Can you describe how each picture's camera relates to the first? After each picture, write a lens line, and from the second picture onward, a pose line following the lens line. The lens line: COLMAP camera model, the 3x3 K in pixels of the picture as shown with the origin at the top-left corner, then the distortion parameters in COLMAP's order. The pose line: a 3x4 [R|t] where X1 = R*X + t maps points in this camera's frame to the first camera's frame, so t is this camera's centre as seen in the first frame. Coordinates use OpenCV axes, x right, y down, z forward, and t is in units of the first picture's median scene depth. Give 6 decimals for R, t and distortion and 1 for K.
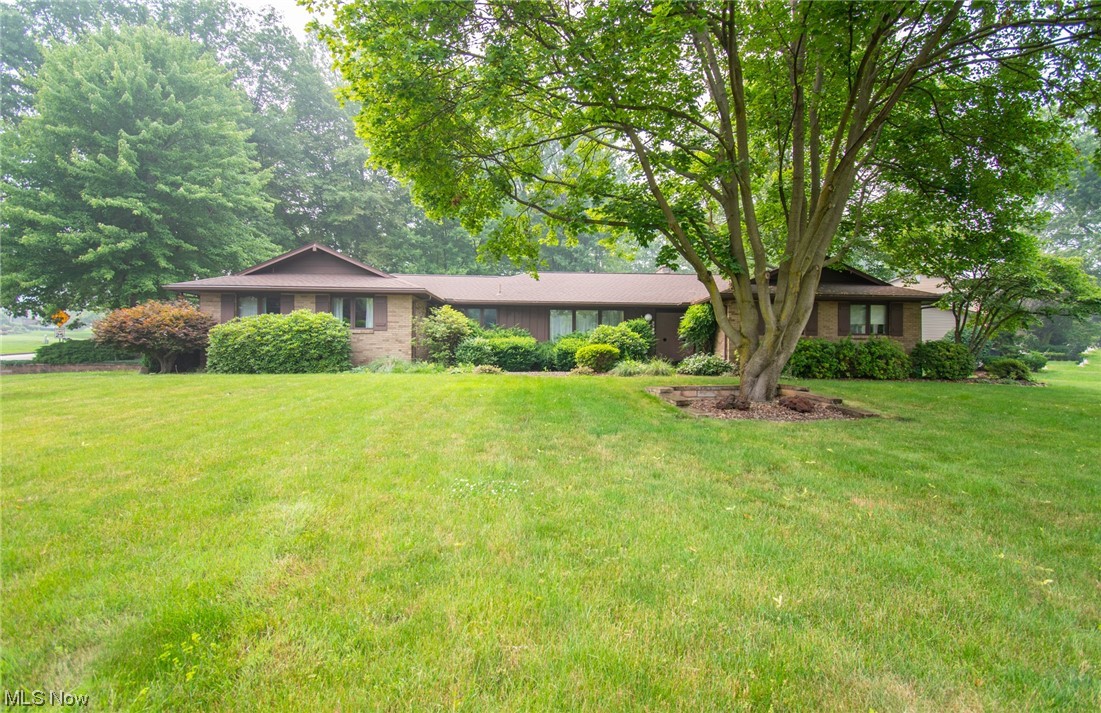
lens RADIAL K [[535.5, 0, 550.5], [0, 535.5, 356.5], [0, 0, 1]] dist [-0.001761, -0.000373]
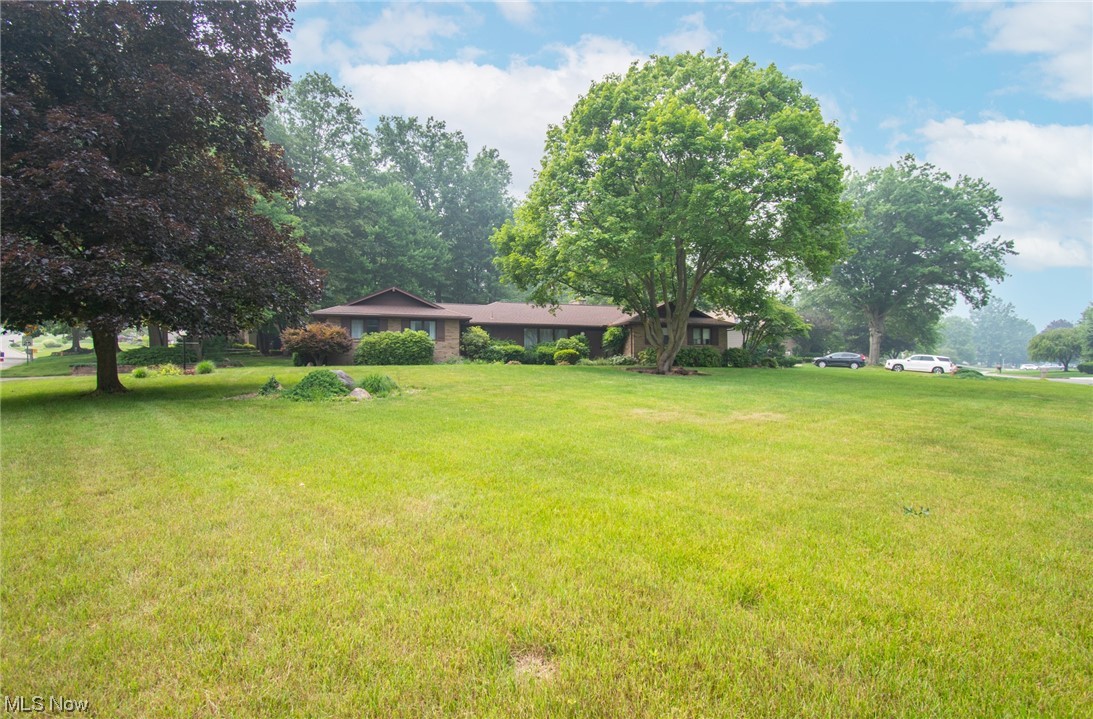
lens RADIAL K [[469.1, 0, 546.5], [0, 469.1, 359.5], [0, 0, 1]] dist [0.000185, 0.000022]
pose [[0.973566, -0.003800, 0.228374, -0.319307], [0.005441, 0.999964, -0.006558, 0.019822], [-0.228341, 0.007628, 0.973551, -0.486301]]
